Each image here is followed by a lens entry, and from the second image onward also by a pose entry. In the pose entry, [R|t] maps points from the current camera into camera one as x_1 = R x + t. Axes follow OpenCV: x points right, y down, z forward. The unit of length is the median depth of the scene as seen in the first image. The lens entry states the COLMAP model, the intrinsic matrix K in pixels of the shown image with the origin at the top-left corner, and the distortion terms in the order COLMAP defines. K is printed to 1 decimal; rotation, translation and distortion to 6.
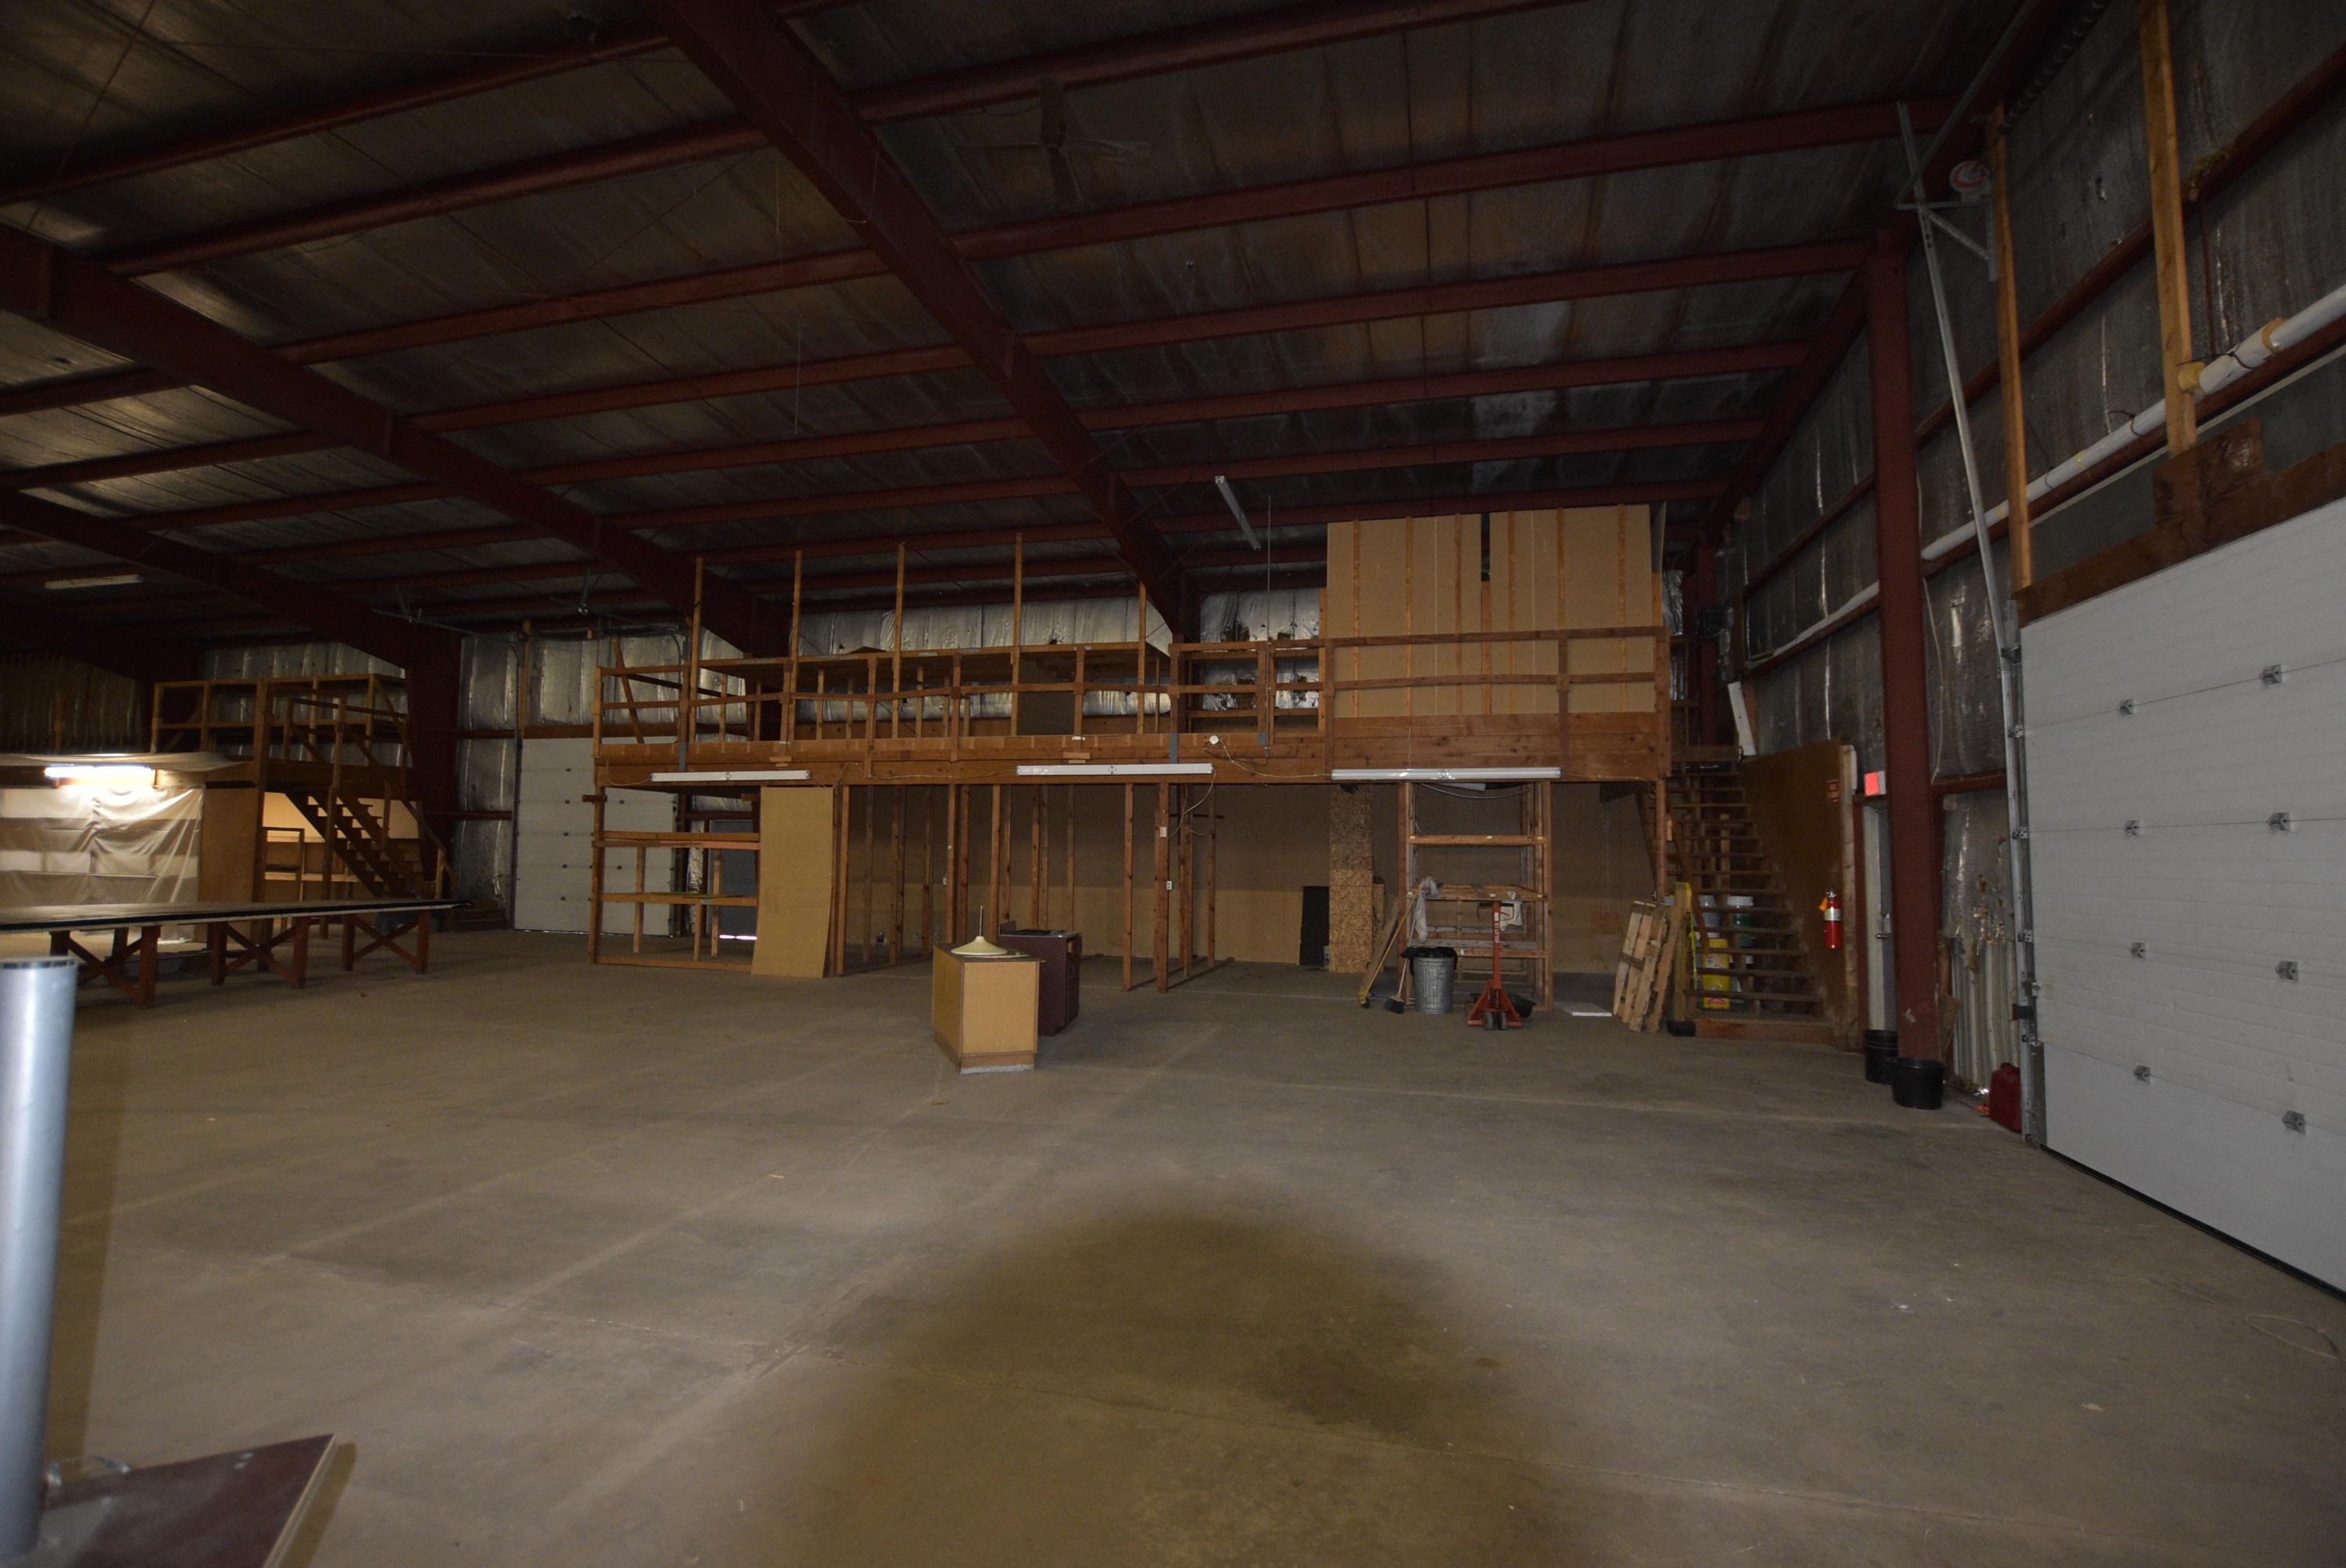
lens RADIAL K [[1037.1, 0, 1181.8], [0, 1037.1, 792.2], [0, 0, 1]] dist [-0.027603, 0.001410]
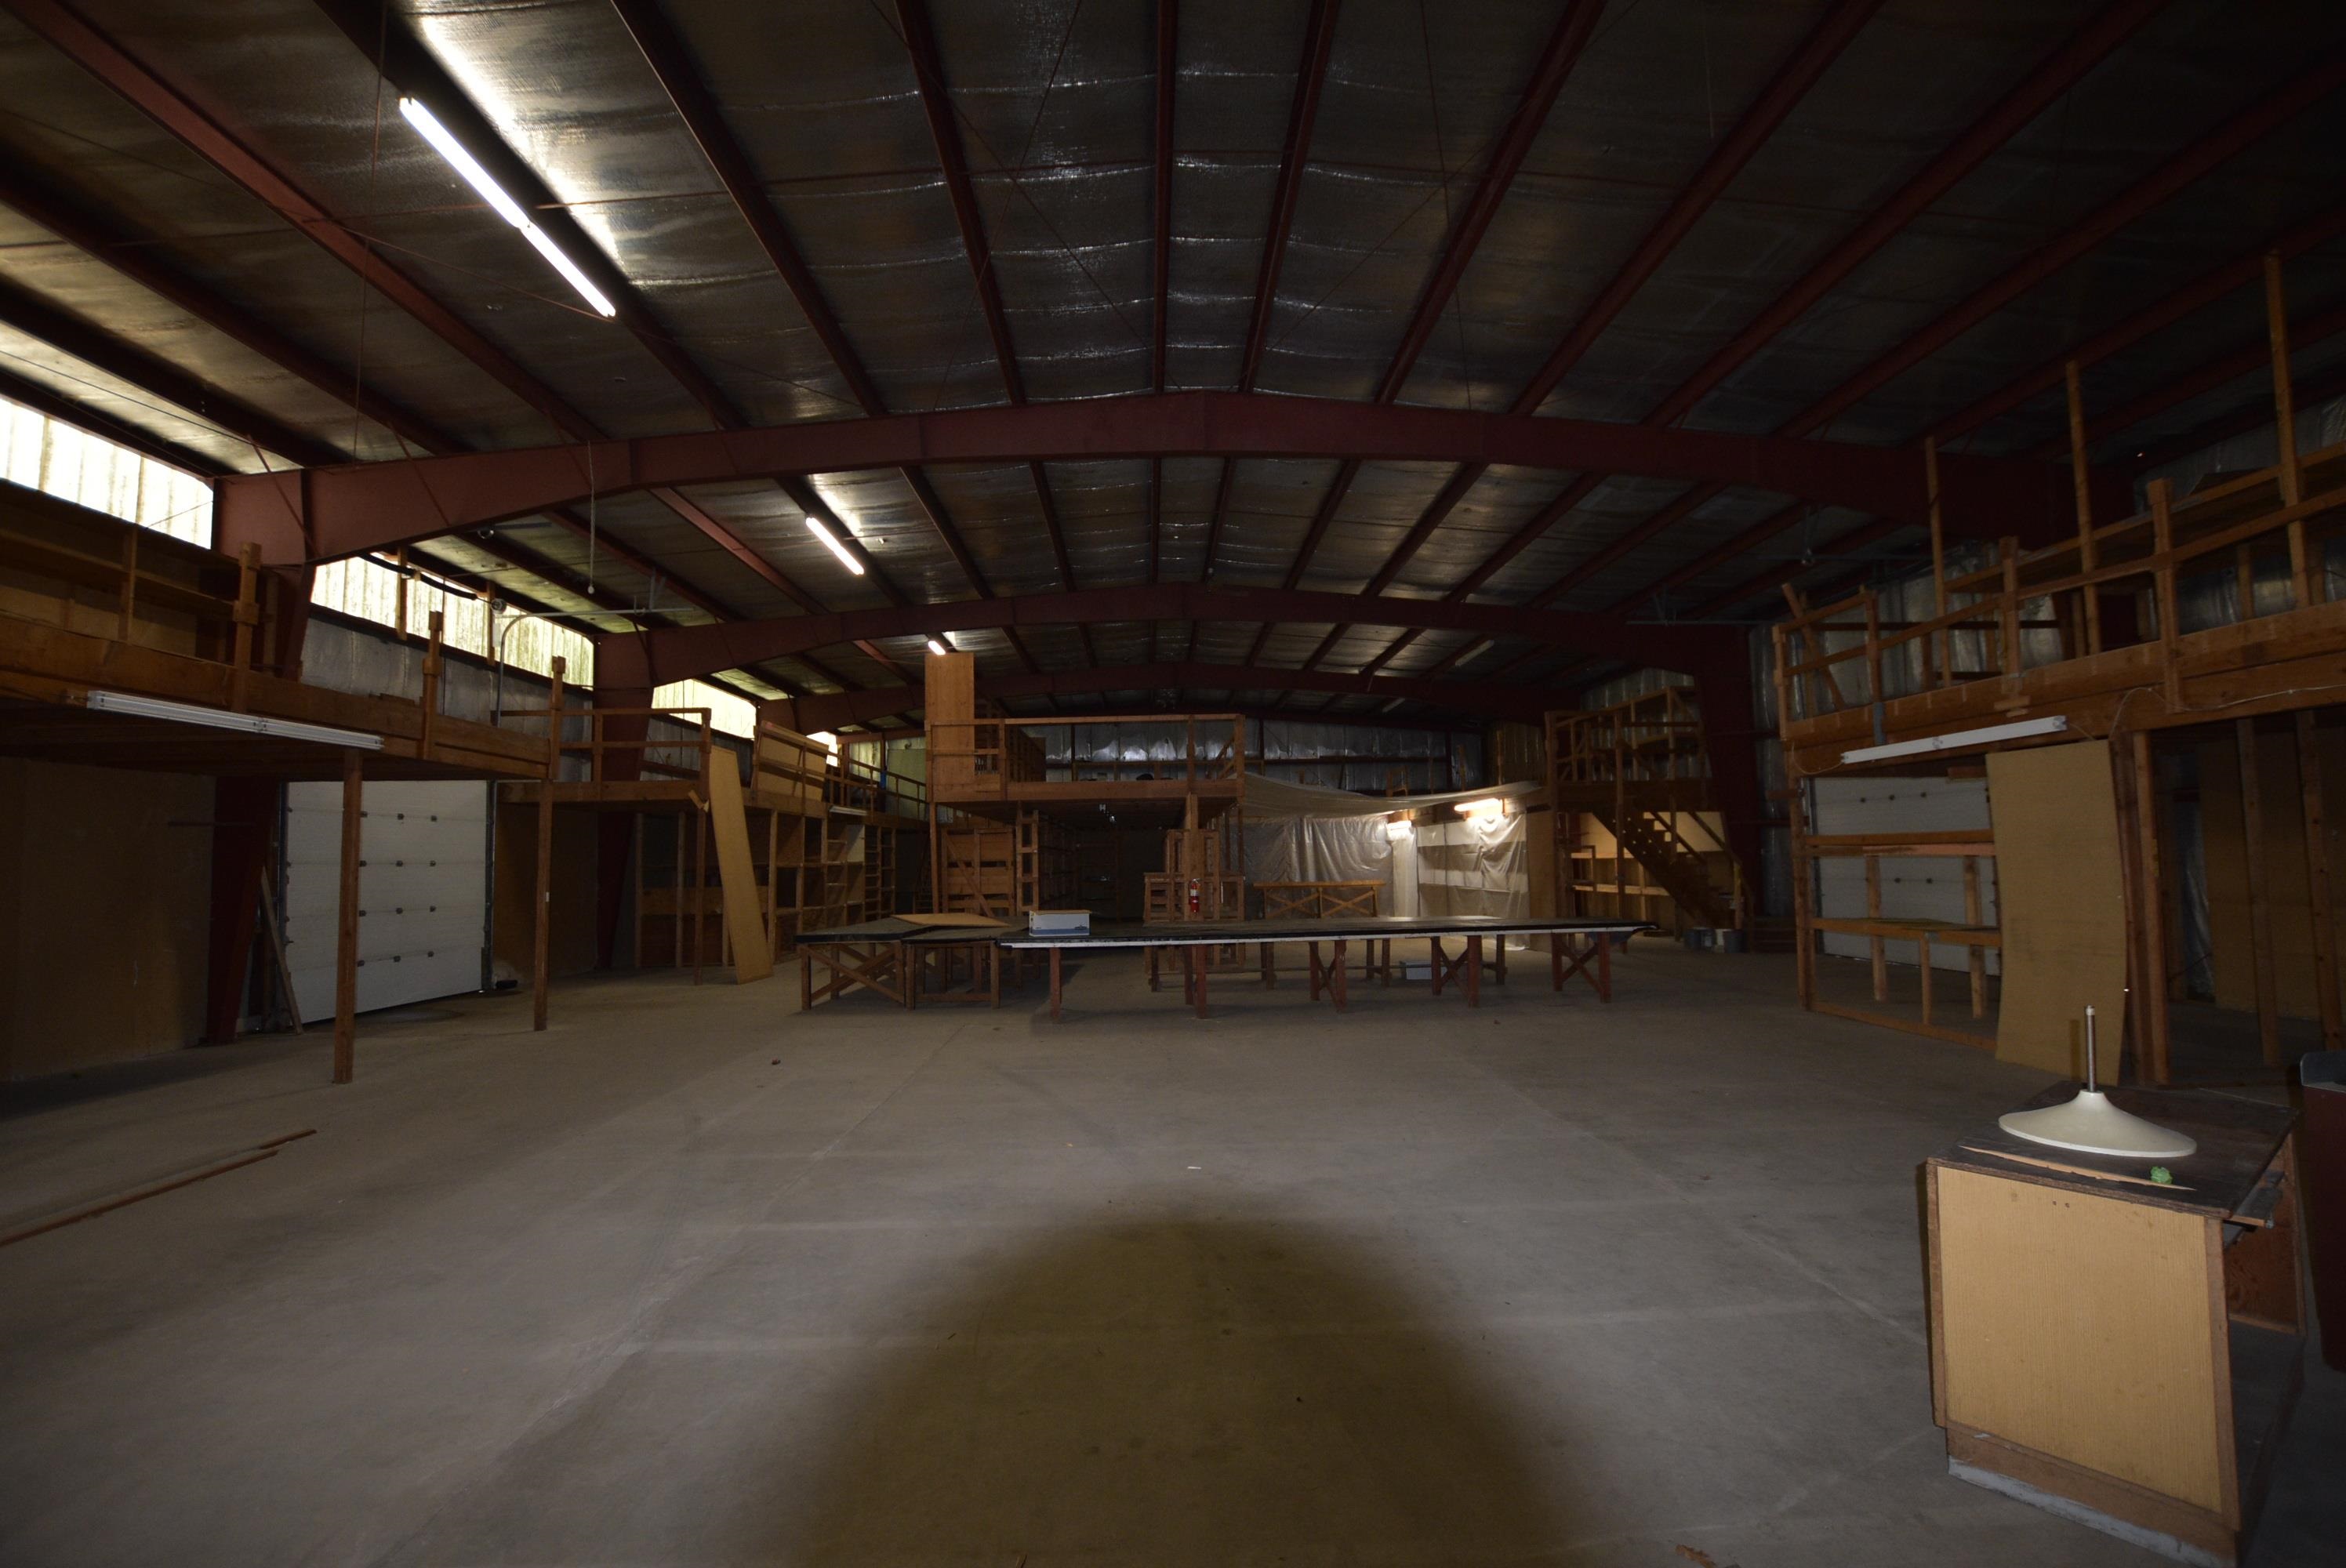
lens RADIAL K [[1037.1, 0, 1181.8], [0, 1037.1, 792.2], [0, 0, 1]] dist [-0.027603, 0.001410]
pose [[0.279038, -0.081831, -0.956787, 0.030823], [0.075028, 0.995175, -0.063233, 0.015928], [0.957344, -0.054141, 0.283831, 0.285587]]
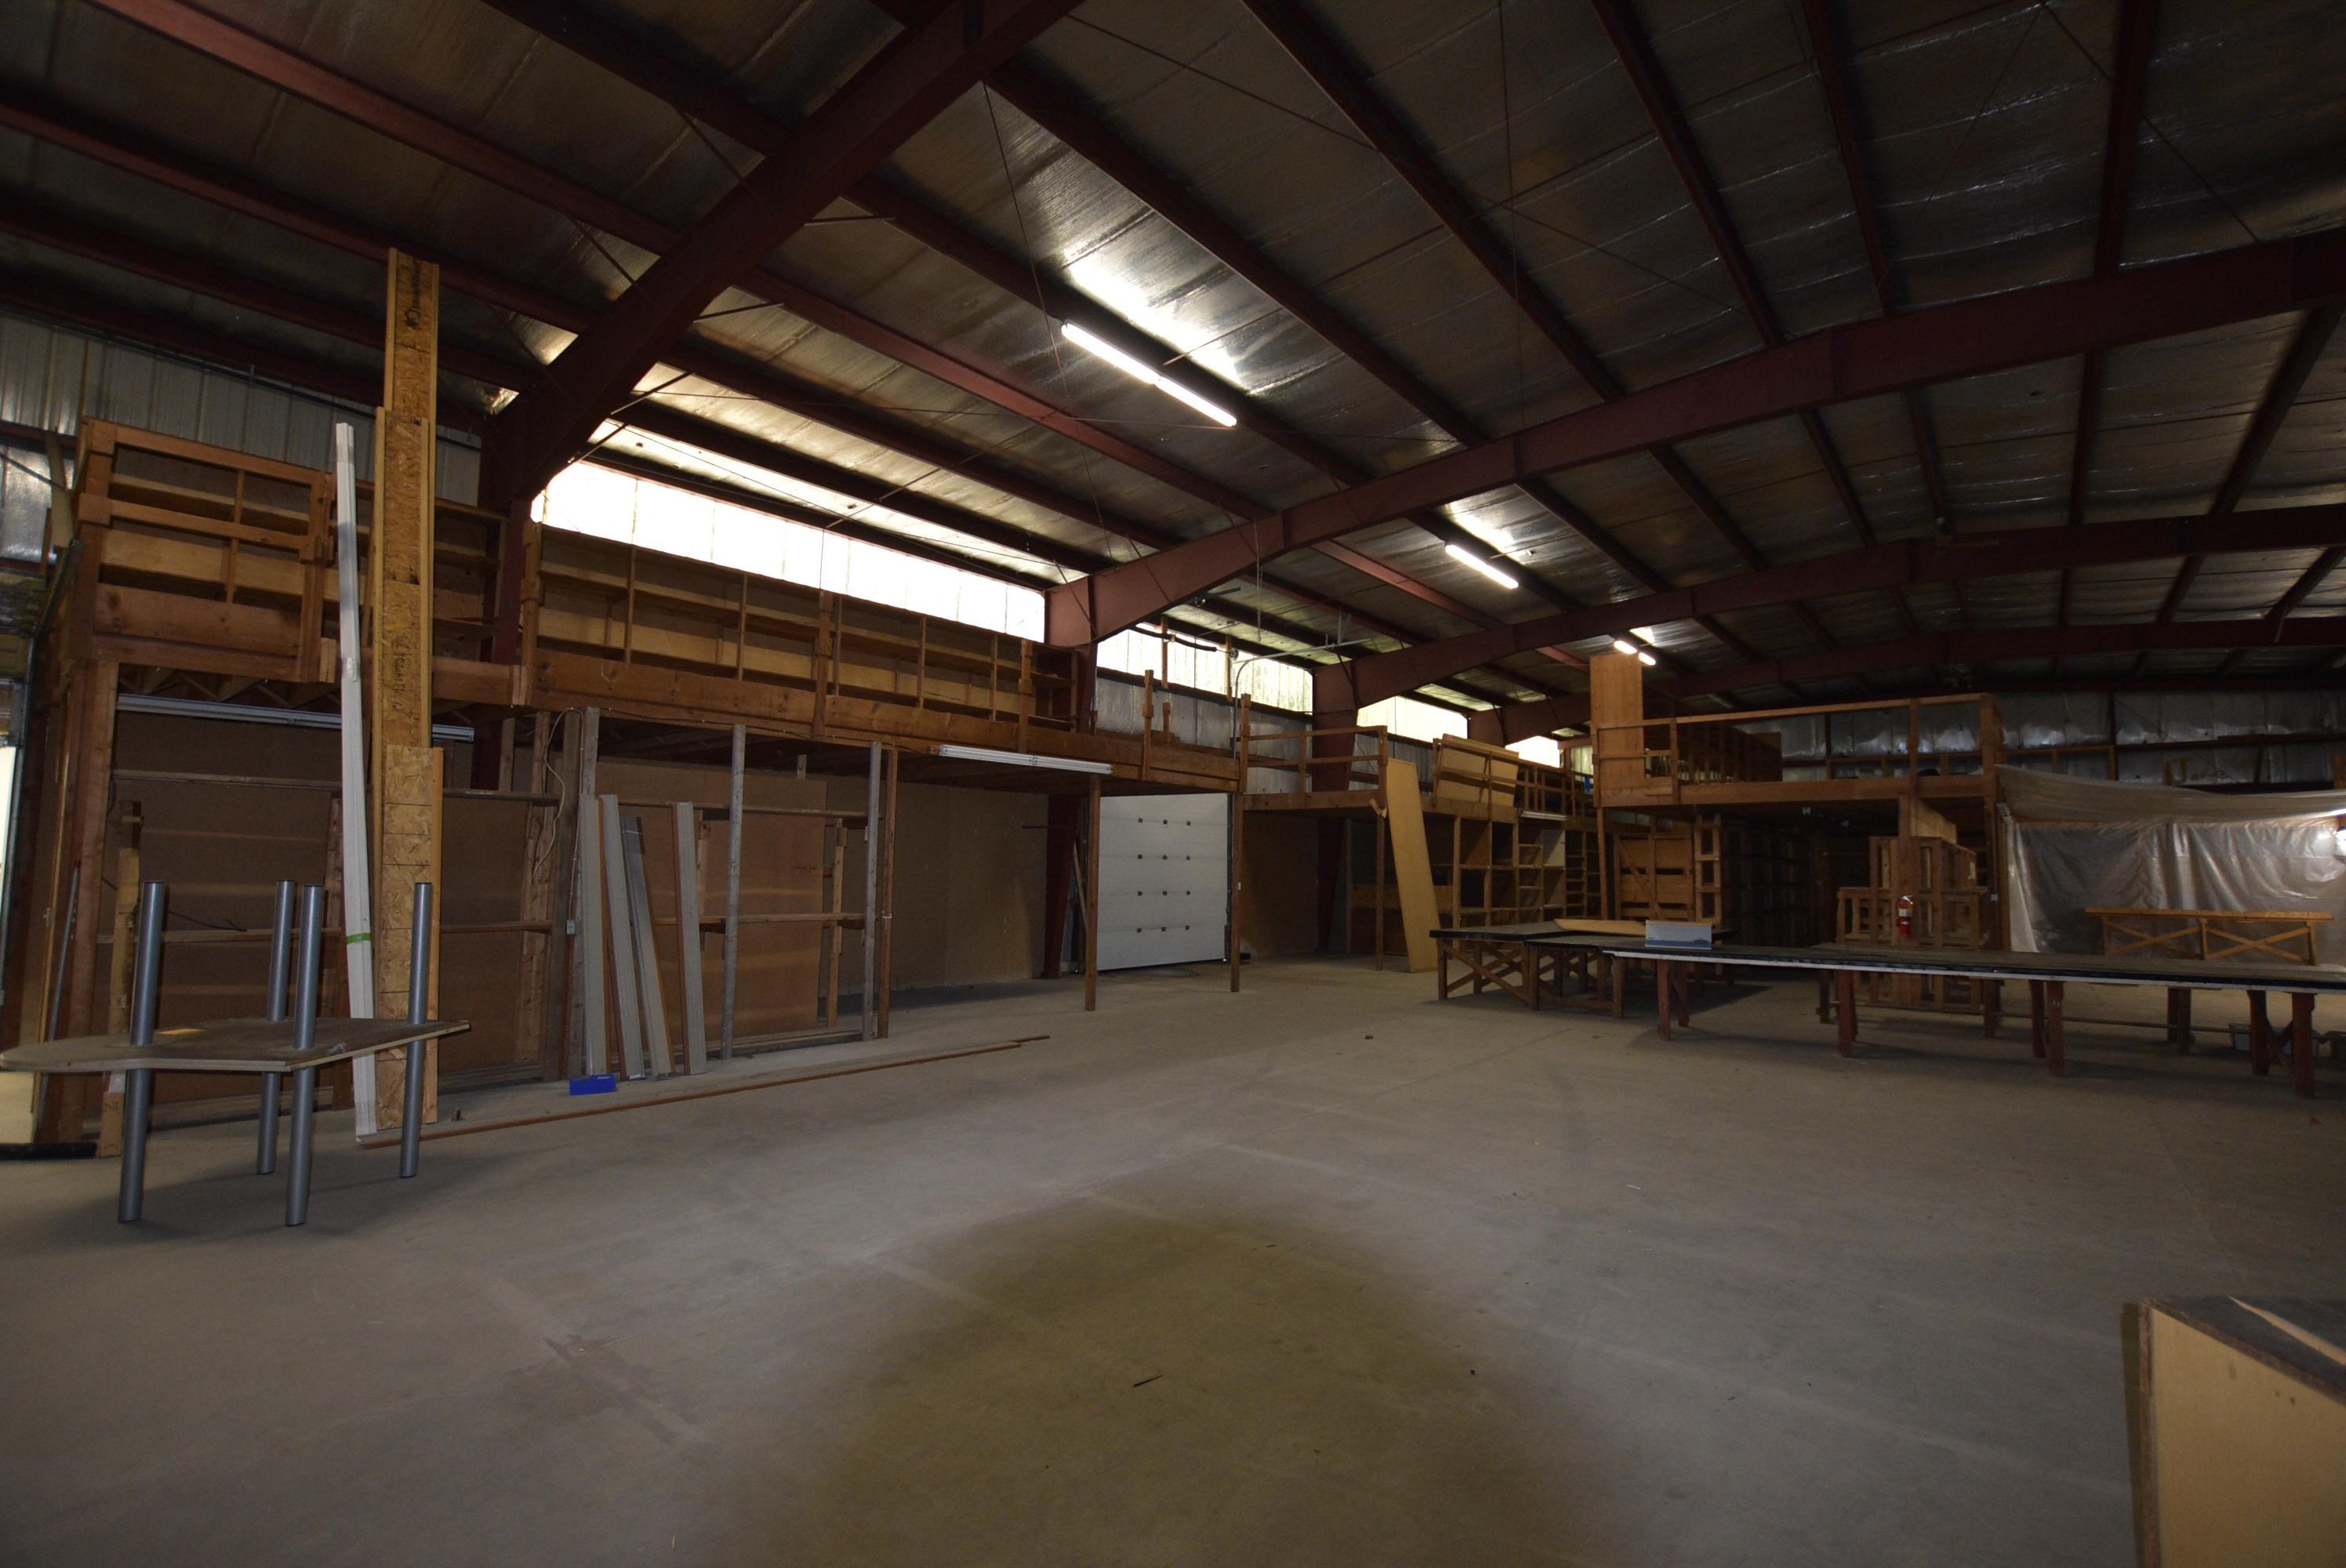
lens RADIAL K [[1037.1, 0, 1181.8], [0, 1037.1, 792.2], [0, 0, 1]] dist [-0.027603, 0.001410]
pose [[-0.421673, -0.083808, -0.902867, 0.062064], [0.030168, 0.993871, -0.106345, 0.022880], [0.906246, -0.072081, -0.416560, 0.390395]]
